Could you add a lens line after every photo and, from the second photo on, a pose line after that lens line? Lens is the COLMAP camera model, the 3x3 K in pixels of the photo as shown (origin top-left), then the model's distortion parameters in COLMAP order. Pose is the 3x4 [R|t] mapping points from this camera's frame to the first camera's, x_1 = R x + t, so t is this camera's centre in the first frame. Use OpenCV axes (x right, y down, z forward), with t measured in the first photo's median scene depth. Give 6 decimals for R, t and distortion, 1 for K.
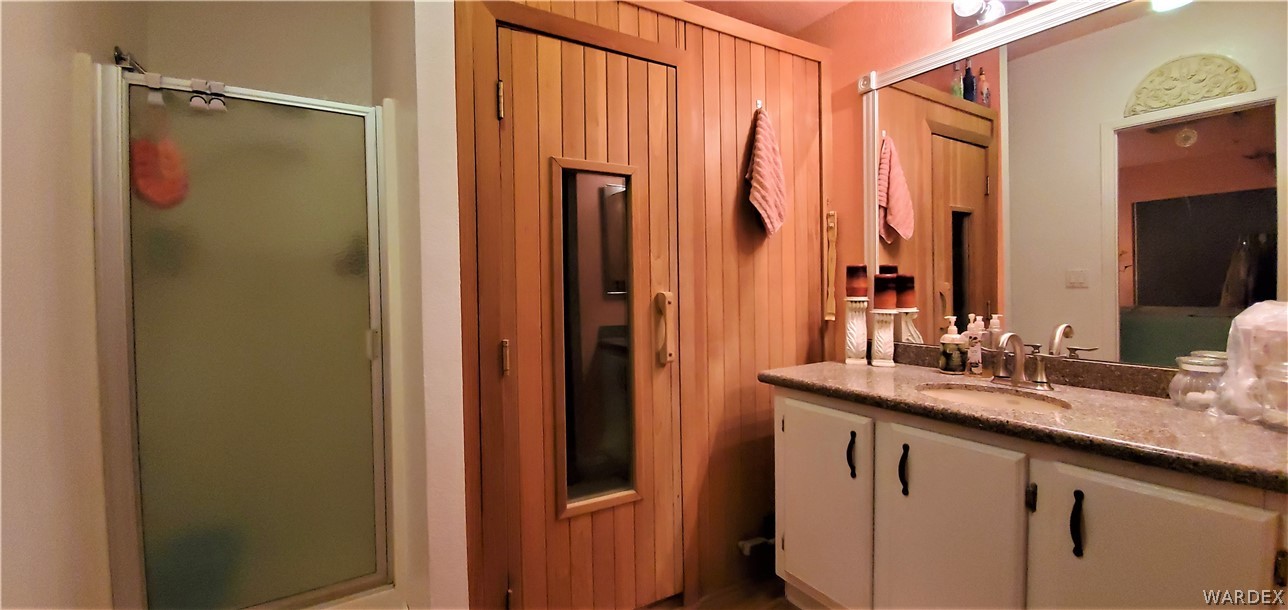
lens RADIAL K [[510.7, 0, 641.7], [0, 510.7, 292.6], [0, 0, 1]] dist [0.009647, -0.016538]
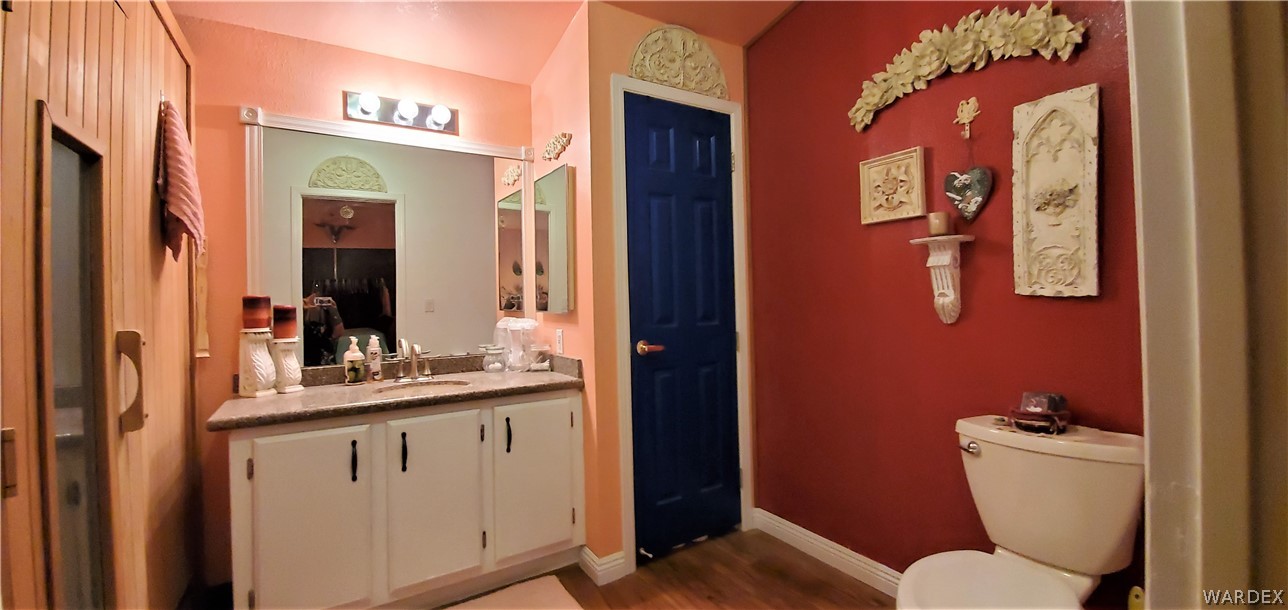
lens RADIAL K [[511.9, 0, 642.2], [0, 511.9, 292.1], [0, 0, 1]] dist [0.001726, -0.008463]
pose [[-0.010439, 0.028196, 0.999548, -0.603973], [0.040312, 0.998802, -0.027753, -0.003971], [-0.999133, 0.040005, -0.011563, 0.278164]]
